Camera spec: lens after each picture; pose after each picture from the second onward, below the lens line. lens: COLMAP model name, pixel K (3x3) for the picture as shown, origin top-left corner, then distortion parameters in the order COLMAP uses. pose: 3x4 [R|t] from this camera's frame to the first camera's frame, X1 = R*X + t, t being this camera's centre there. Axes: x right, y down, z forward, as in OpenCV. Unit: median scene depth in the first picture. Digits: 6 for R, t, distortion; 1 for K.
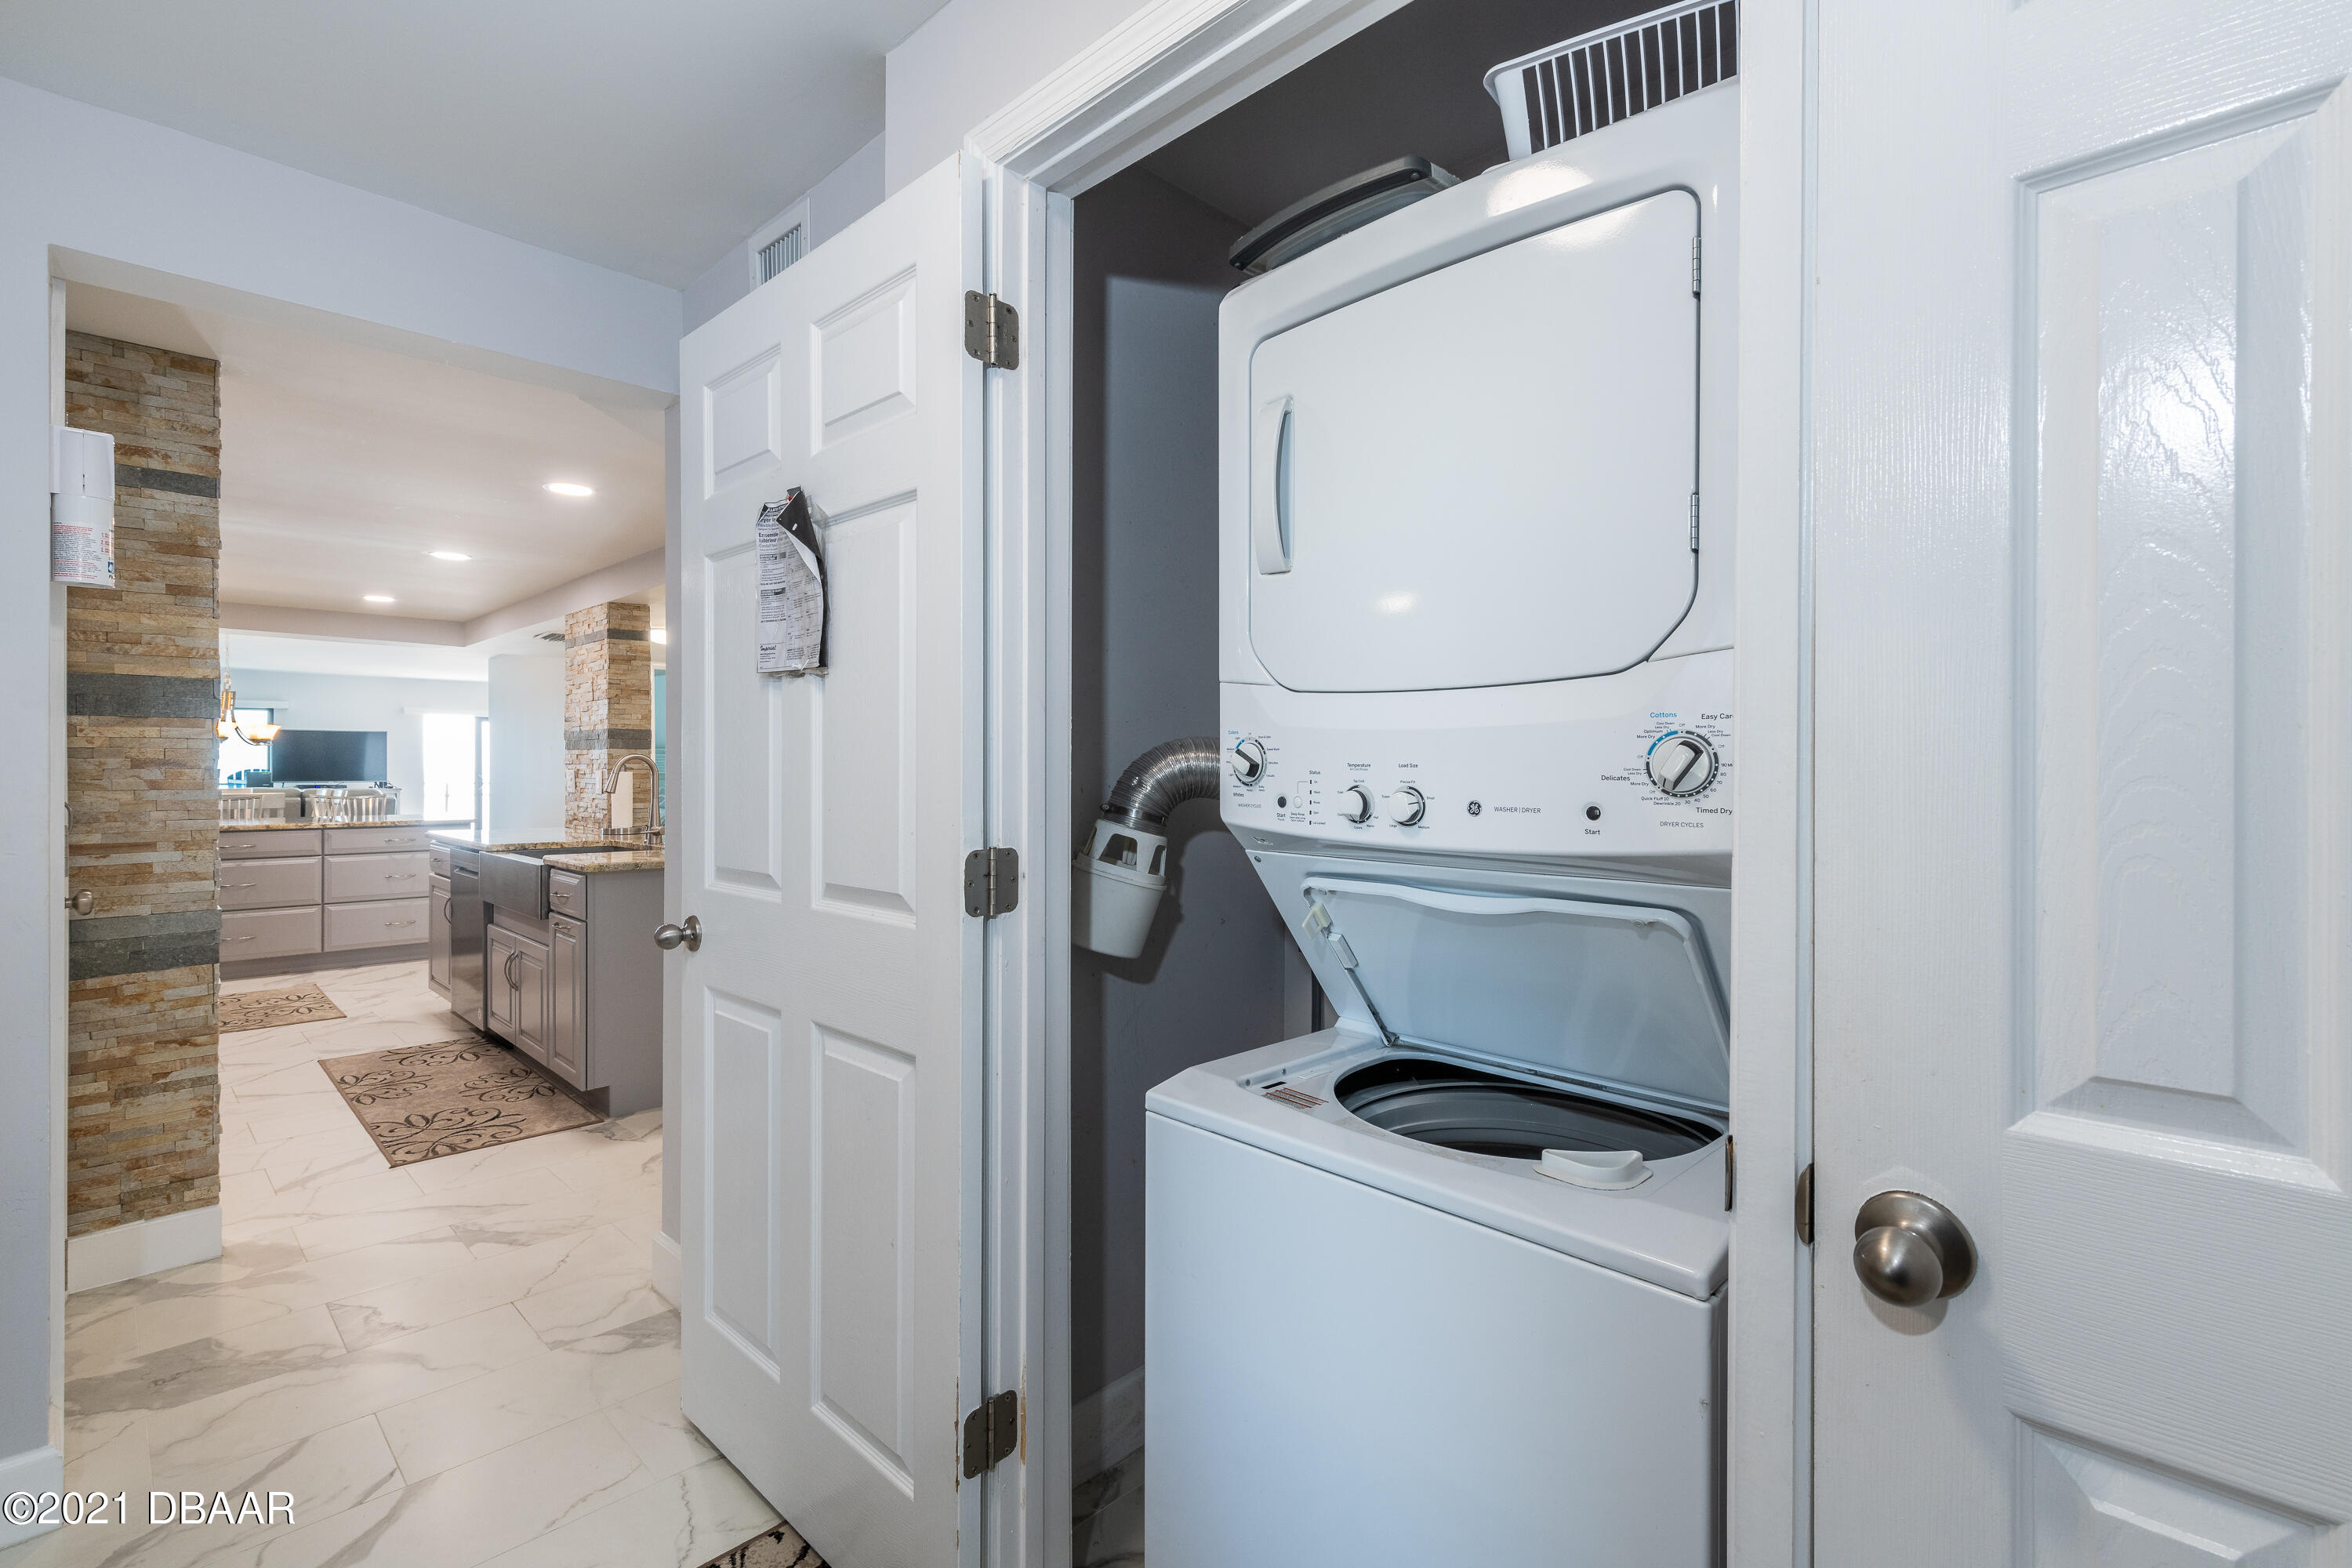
lens RADIAL K [[1085.7, 0, 1190.8], [0, 1085.7, 771.5], [0, 0, 1]] dist [0.015306, -0.001981]
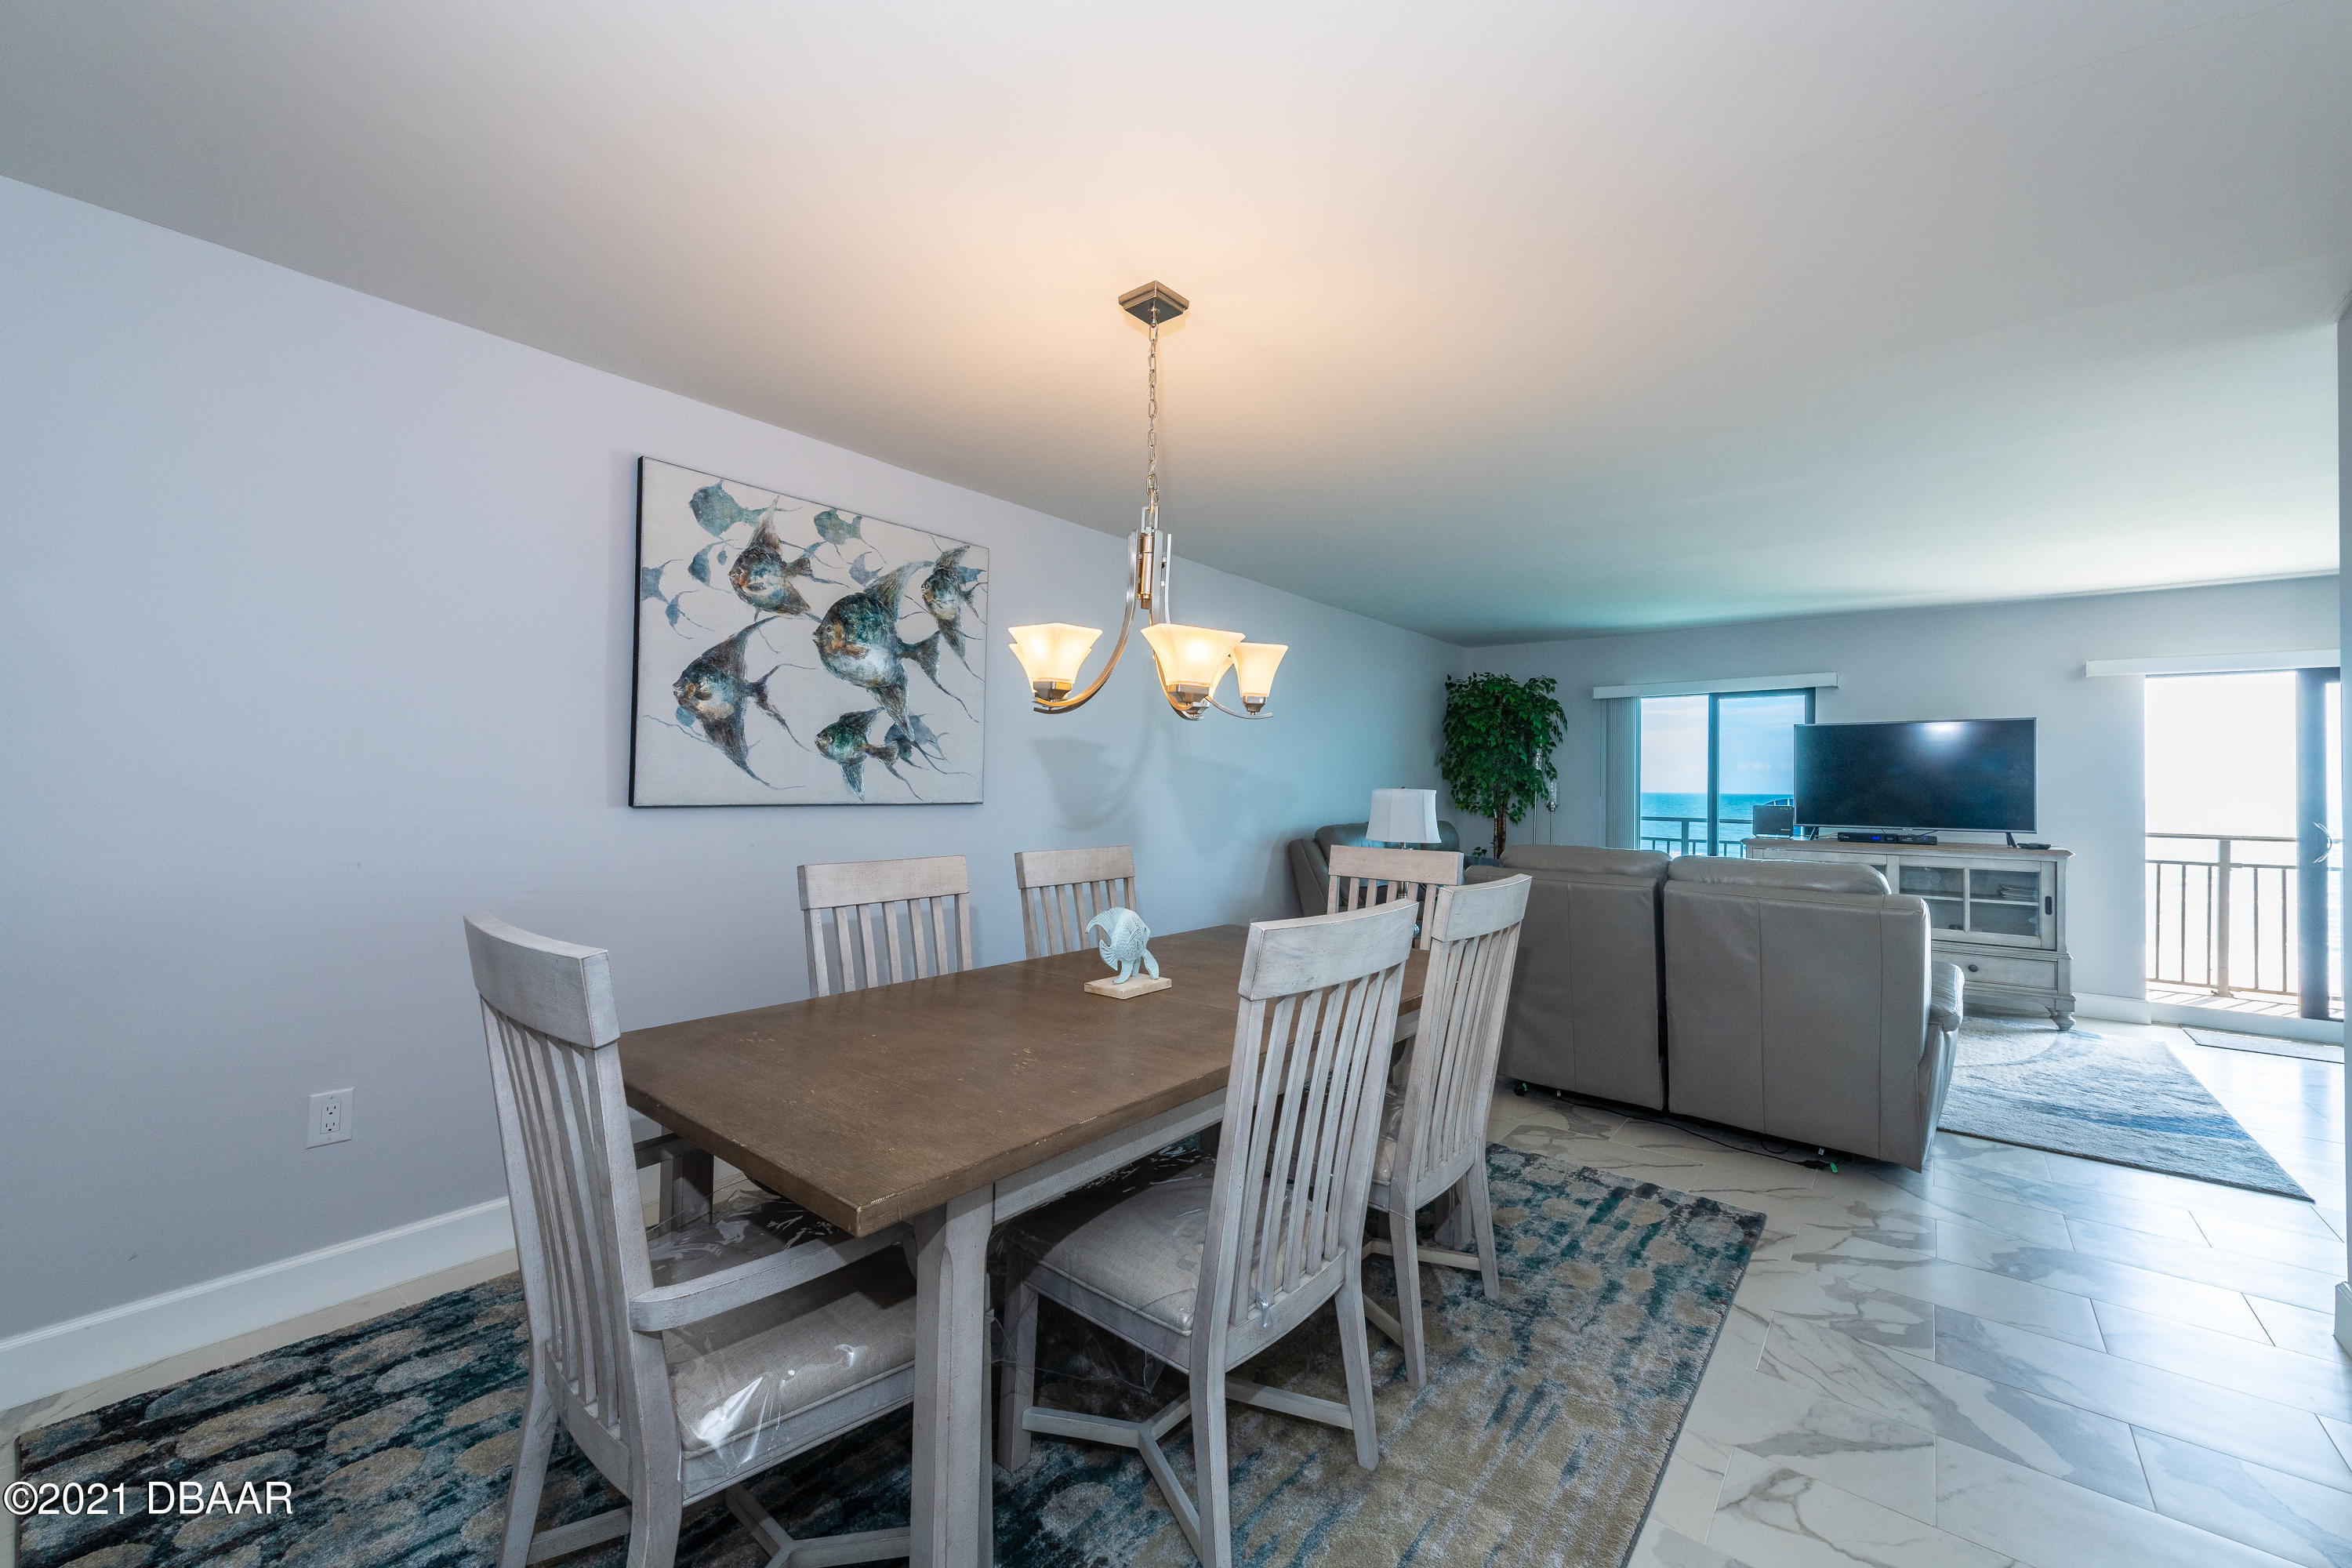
lens RADIAL K [[933.1, 0, 1170.4], [0, 933.1, 766.9], [0, 0, 1]] dist [0.009833, -0.001464]
pose [[0.104238, -0.021444, -0.994321, -0.961231], [-0.016686, 0.999589, -0.023307, -0.005471], [0.994412, 0.019021, 0.103837, 1.498317]]
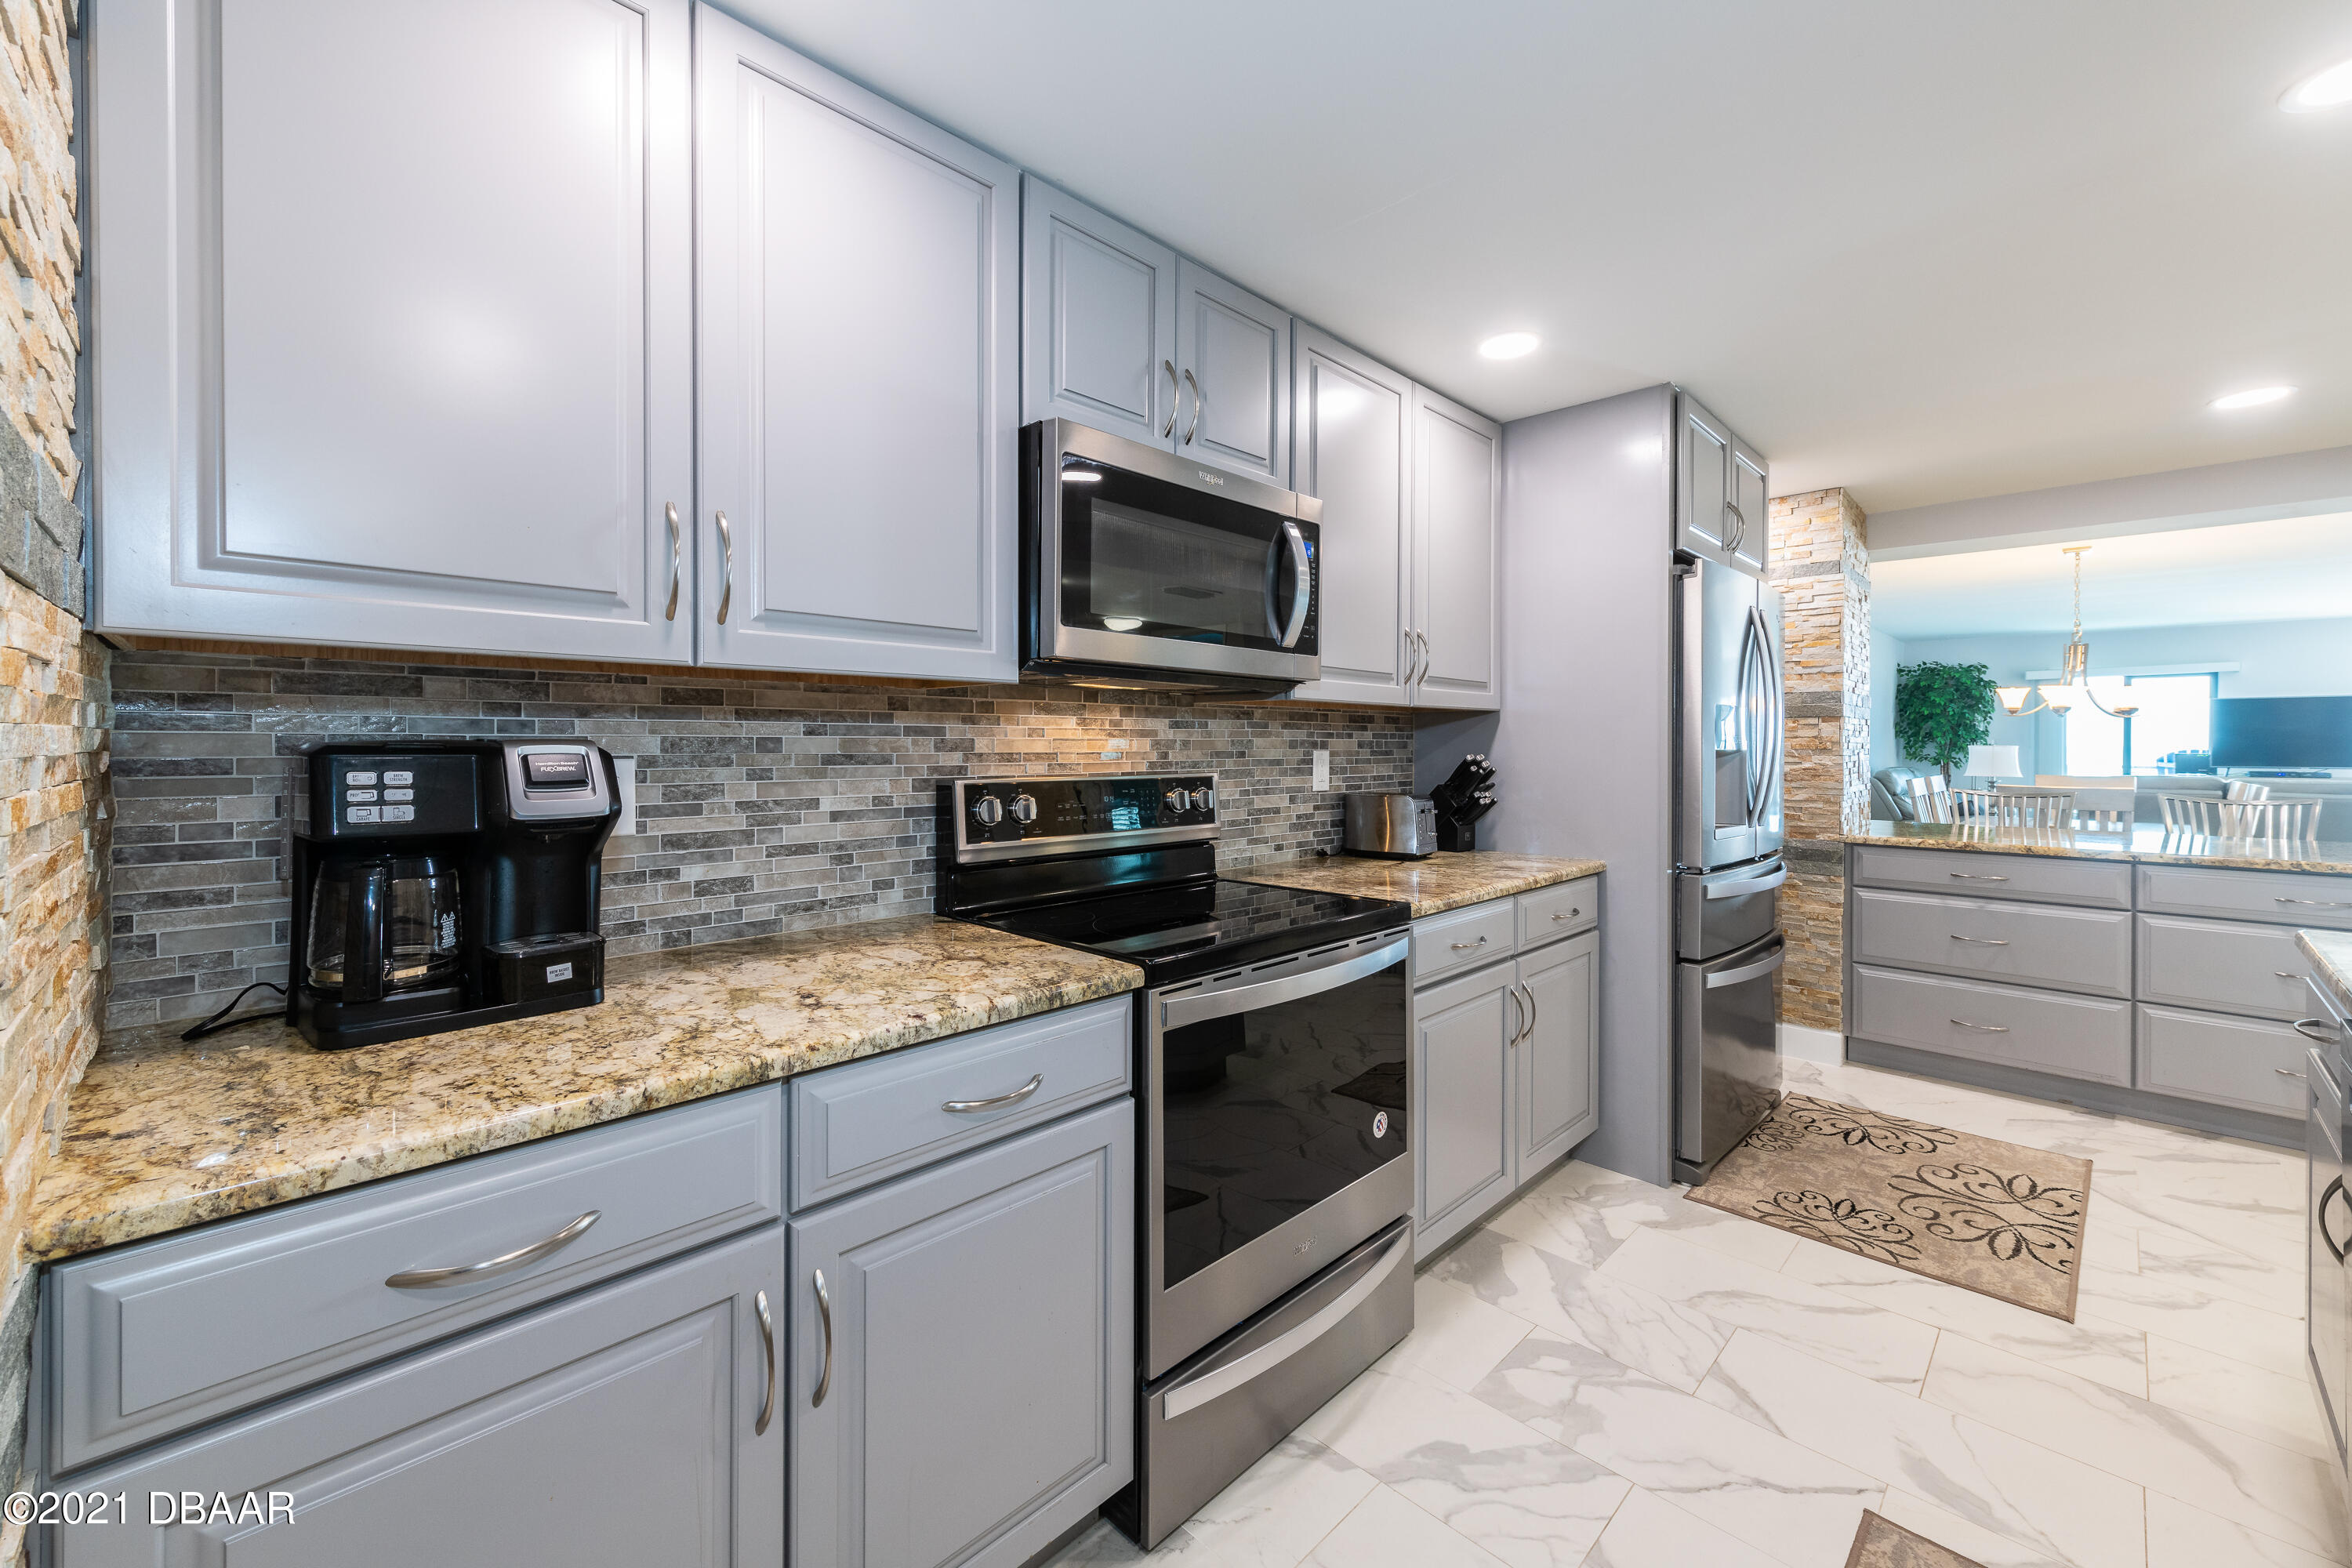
lens RADIAL K [[933.1, 0, 1179.5], [0, 933.1, 746.7], [0, 0, 1]] dist [0.009833, -0.001464]
pose [[-0.006348, 0.000609, -0.999980, -0.381492], [-0.004565, 0.999989, 0.000638, -0.003966], [0.999969, 0.004569, -0.006345, 0.627057]]
